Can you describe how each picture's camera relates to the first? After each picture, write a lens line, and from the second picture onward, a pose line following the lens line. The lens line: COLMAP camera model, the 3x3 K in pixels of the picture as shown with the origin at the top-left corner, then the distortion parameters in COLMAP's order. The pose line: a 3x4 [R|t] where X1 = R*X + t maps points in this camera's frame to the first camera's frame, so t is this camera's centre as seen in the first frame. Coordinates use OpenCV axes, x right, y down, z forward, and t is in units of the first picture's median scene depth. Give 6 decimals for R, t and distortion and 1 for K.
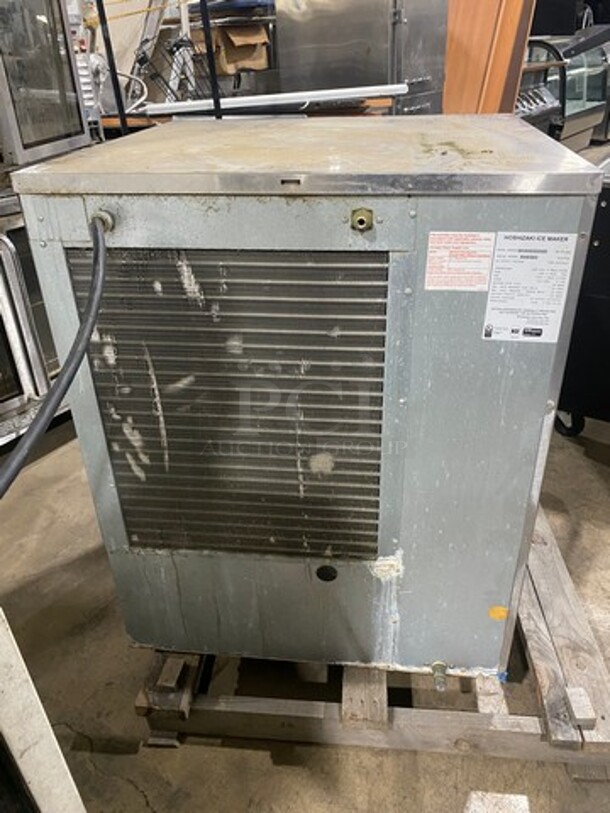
lens RADIAL K [[631.8, 0, 313.4], [0, 631.8, 401.9], [0, 0, 1]] dist [0.015672, -0.011477]
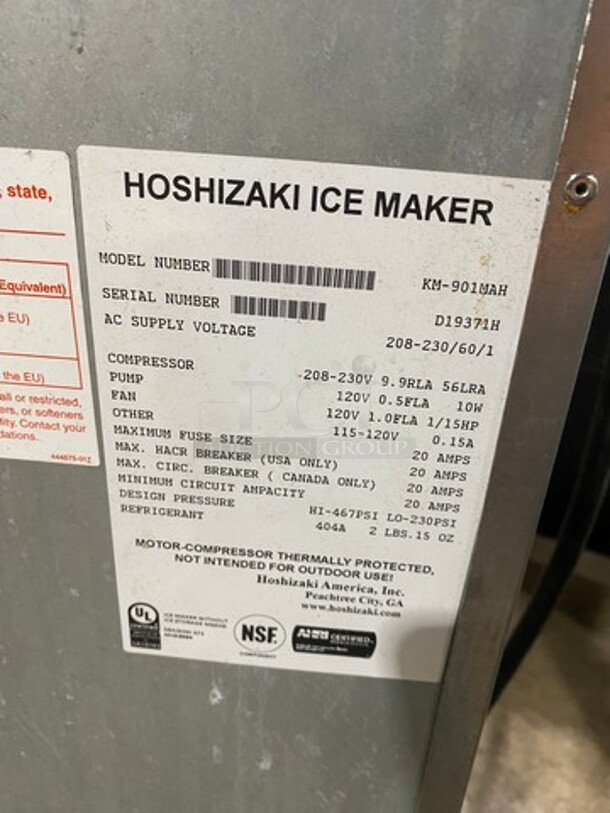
lens RADIAL K [[631.8, 0, 300.3], [0, 631.8, 403.5], [0, 0, 1]] dist [0.015672, -0.011477]
pose [[0.995558, 0.027726, 0.089980, 0.316745], [-0.024046, 0.998839, -0.041736, -0.186030], [-0.091033, 0.039387, 0.995069, 0.788750]]
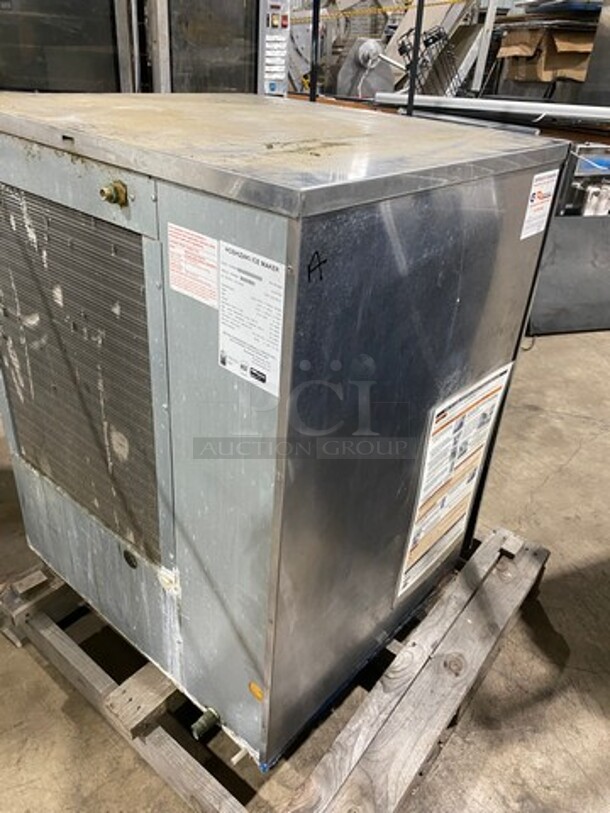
lens RADIAL K [[631.8, 0, 312.0], [0, 631.8, 411.6], [0, 0, 1]] dist [0.015672, -0.011477]
pose [[0.825559, 0.357276, -0.436813, 0.788654], [-0.354508, 0.930600, 0.091144, -0.167807], [0.439062, 0.079609, 0.894923, 0.307800]]
